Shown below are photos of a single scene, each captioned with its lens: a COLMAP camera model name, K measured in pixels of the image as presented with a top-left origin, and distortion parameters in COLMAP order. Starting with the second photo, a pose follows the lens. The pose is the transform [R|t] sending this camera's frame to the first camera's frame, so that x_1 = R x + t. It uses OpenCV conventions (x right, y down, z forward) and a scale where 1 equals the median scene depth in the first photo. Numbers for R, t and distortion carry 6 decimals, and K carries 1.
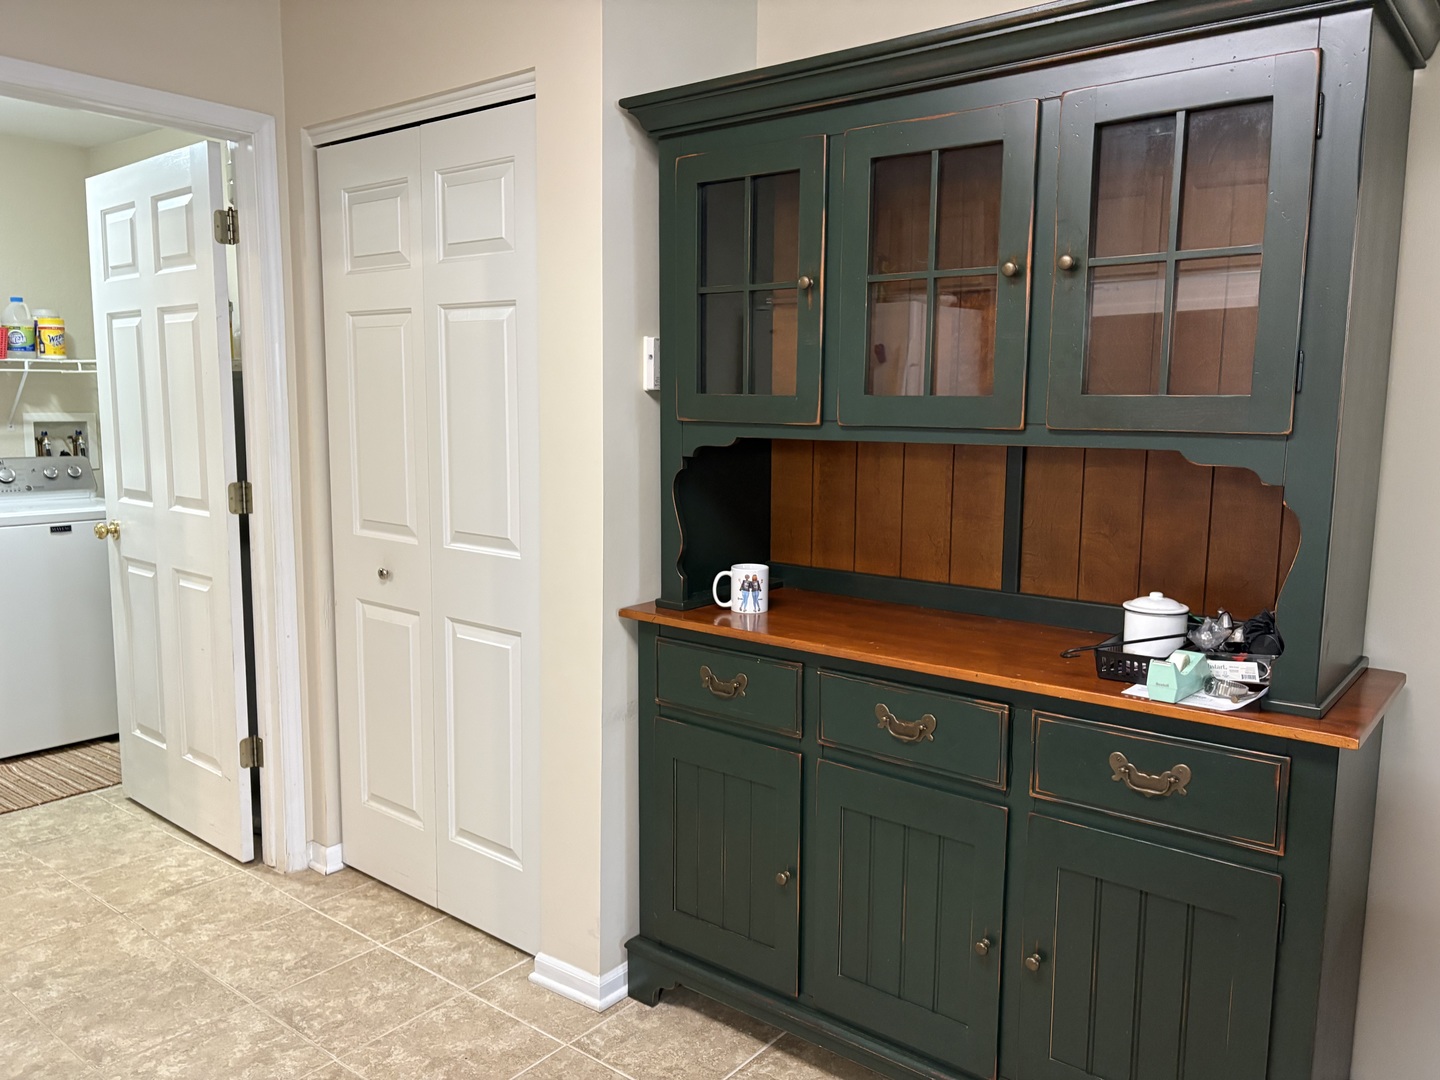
lens RADIAL K [[1096.4, 0, 714.6], [0, 1096.4, 528.6], [0, 0, 1]] dist [0.060763, -0.068578]
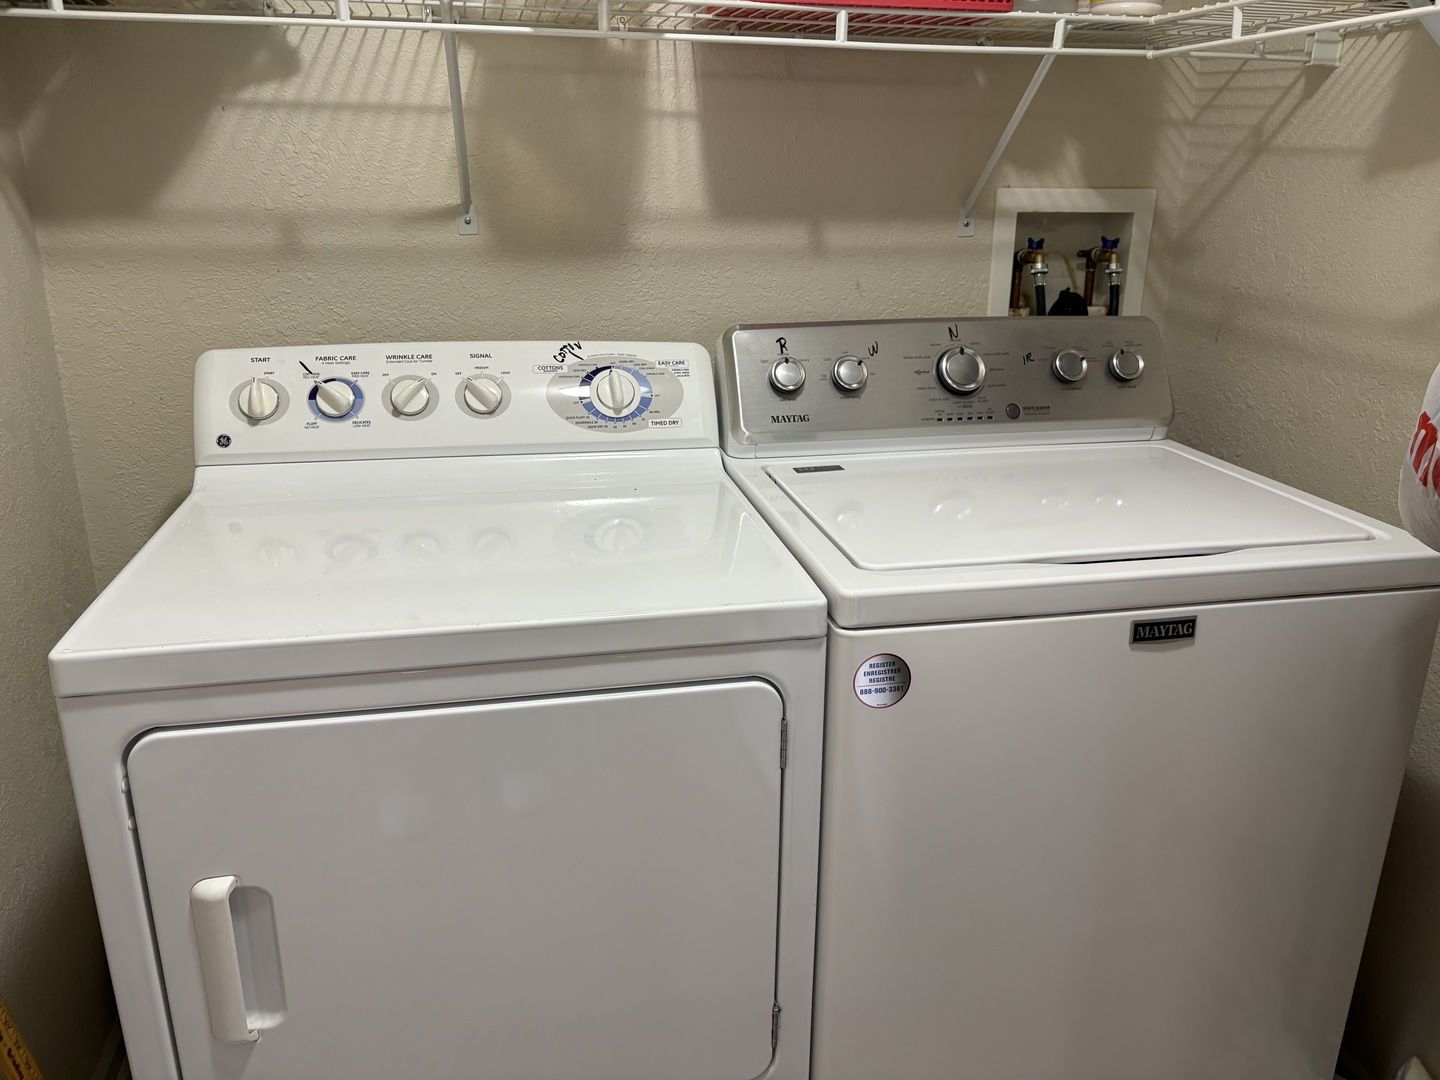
lens RADIAL K [[1109.5, 0, 720.0], [0, 1109.5, 540.0], [0, 0, 1]] dist [0.024358, 0.002353]
pose [[0.778527, 0.197594, -0.595695, -0.470299], [-0.080607, 0.972766, 0.217321, -0.065160], [0.622413, -0.121173, 0.773252, 0.663341]]
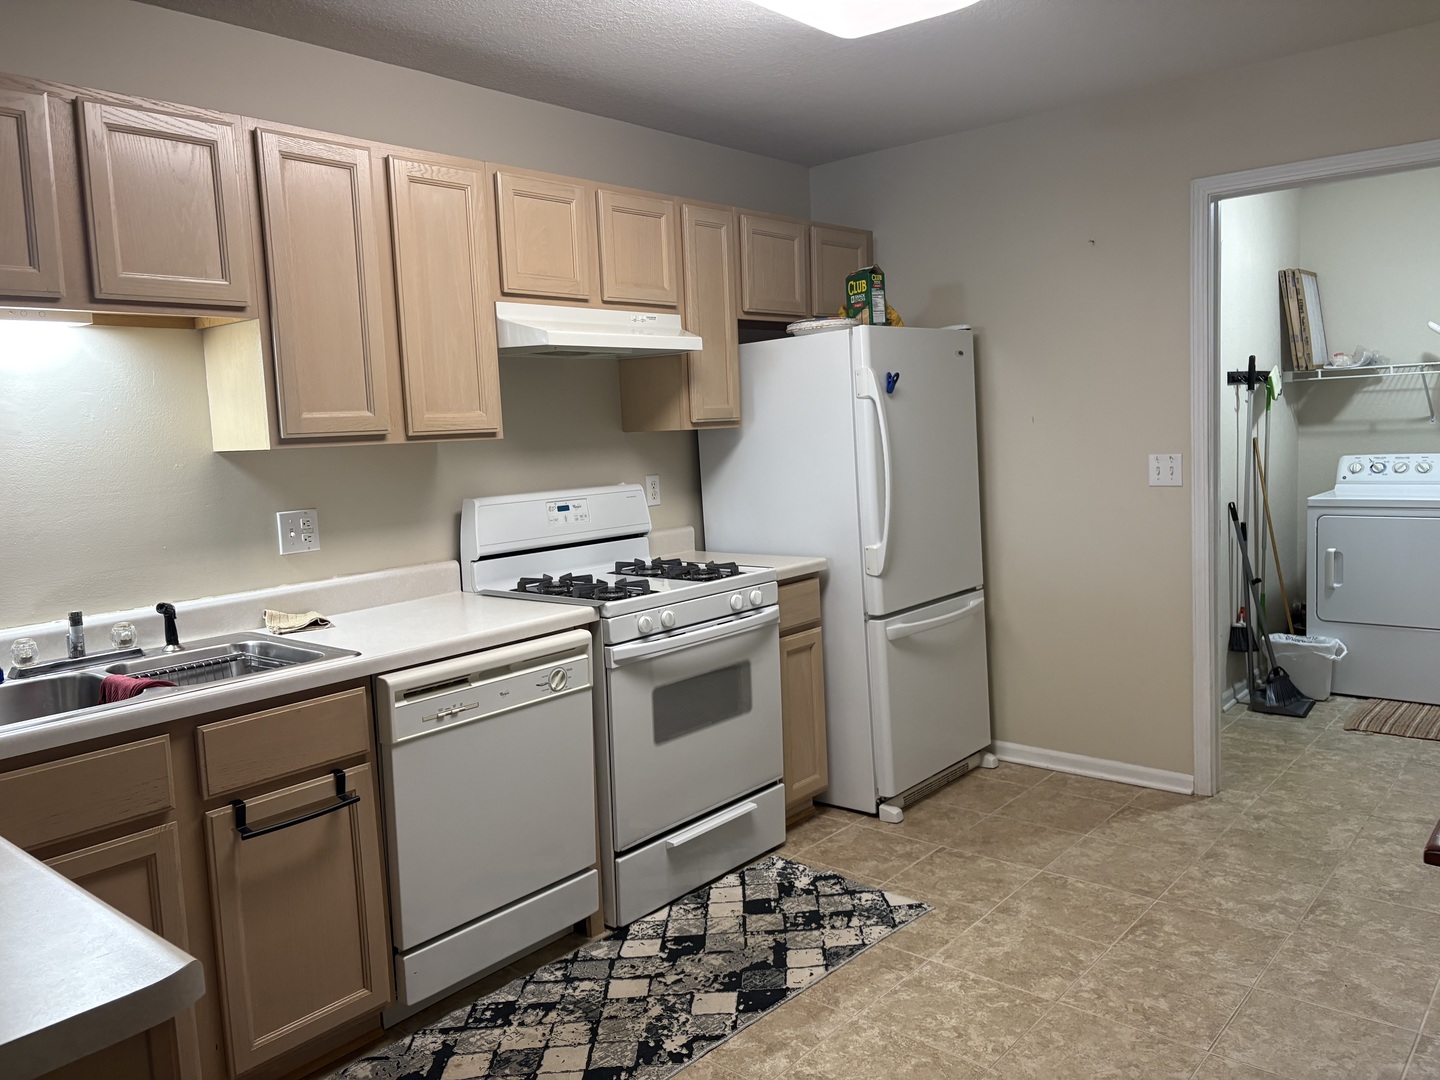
lens RADIAL K [[1096.4, 0, 714.6], [0, 1096.4, 528.6], [0, 0, 1]] dist [0.060763, -0.068578]
pose [[-0.032850, 0.088967, -0.995493, 0.442653], [-0.076244, 0.992905, 0.091252, -0.016361], [0.996548, 0.078898, -0.025833, 0.183385]]
